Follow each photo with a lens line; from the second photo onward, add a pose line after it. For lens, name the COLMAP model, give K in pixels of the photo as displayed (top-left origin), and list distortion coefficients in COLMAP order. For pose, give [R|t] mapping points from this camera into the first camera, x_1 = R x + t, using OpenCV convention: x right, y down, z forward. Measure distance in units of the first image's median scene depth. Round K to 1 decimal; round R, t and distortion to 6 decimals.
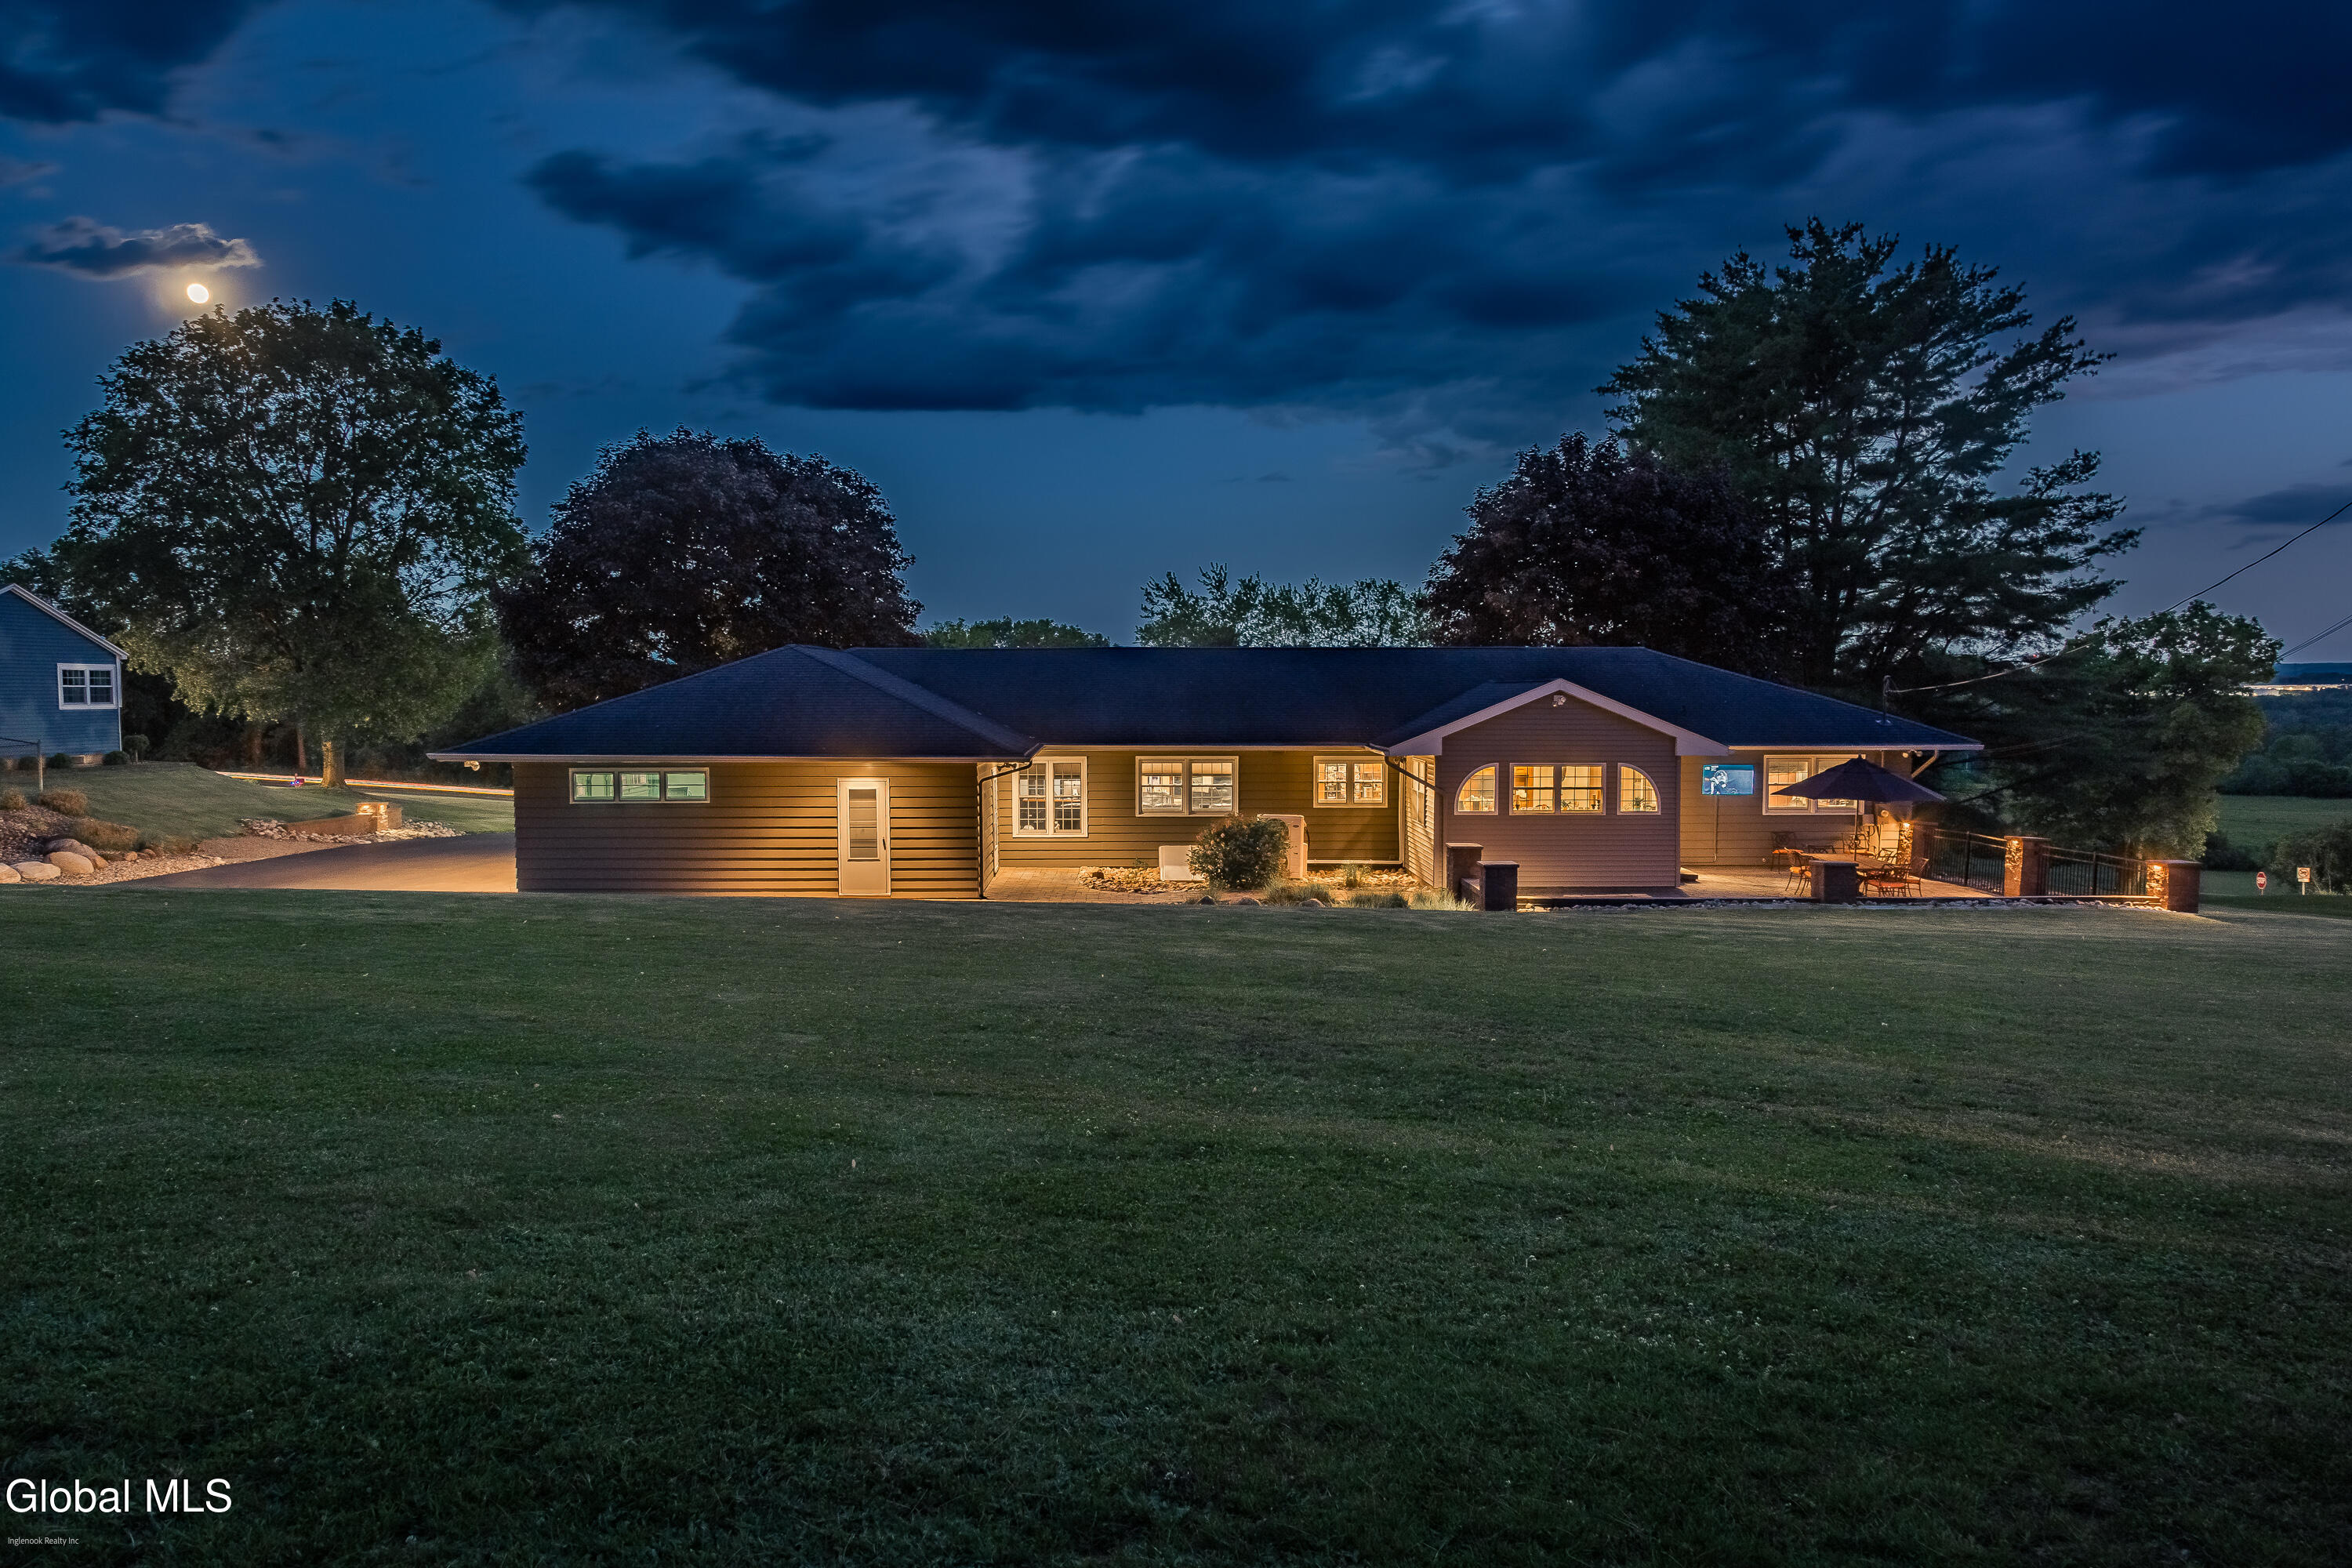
lens RADIAL K [[1632.3, 0, 1175.8], [0, 1632.3, 778.5], [0, 0, 1]] dist [-0.000442, -0.000160]
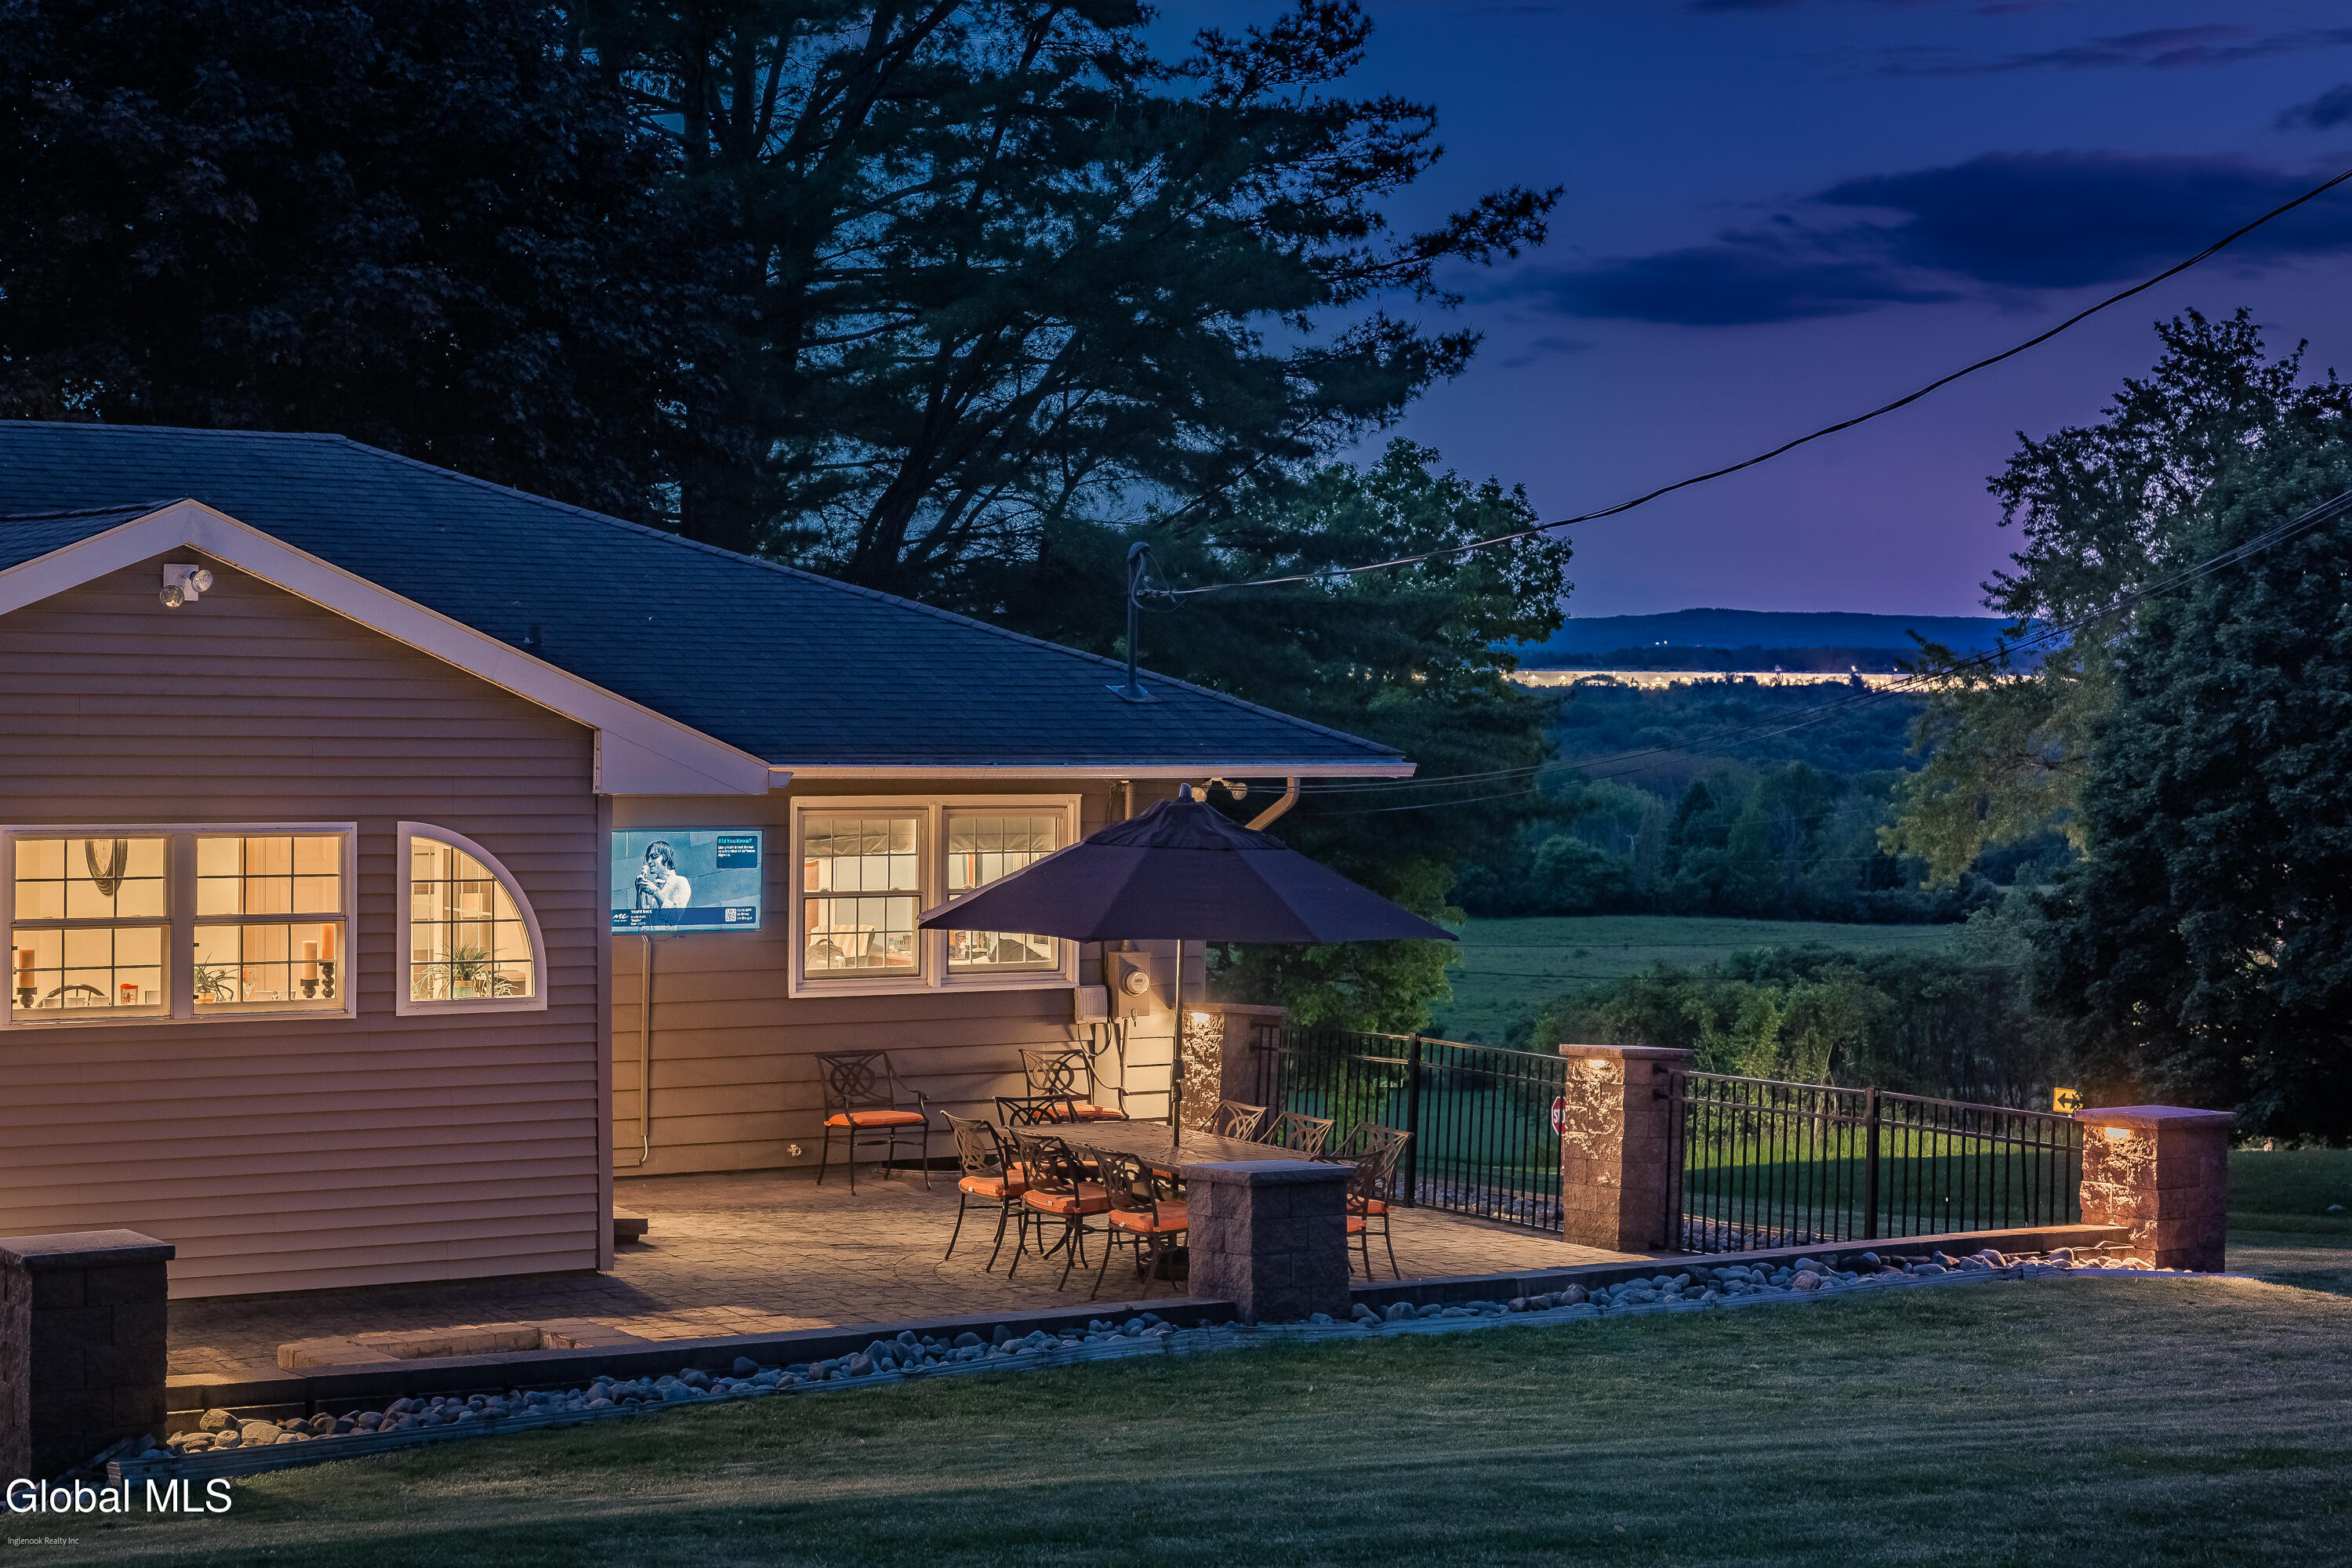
lens RADIAL K [[4245.5, 0, 1178.0], [0, 4245.5, 787.0], [0, 0, 1]] dist [0.052547, 0.000000]
pose [[0.841446, -0.002121, 0.540337, 0.000502], [0.016645, 0.999619, -0.021997, 0.002061], [-0.540085, 0.027503, 0.841161, 0.315632]]
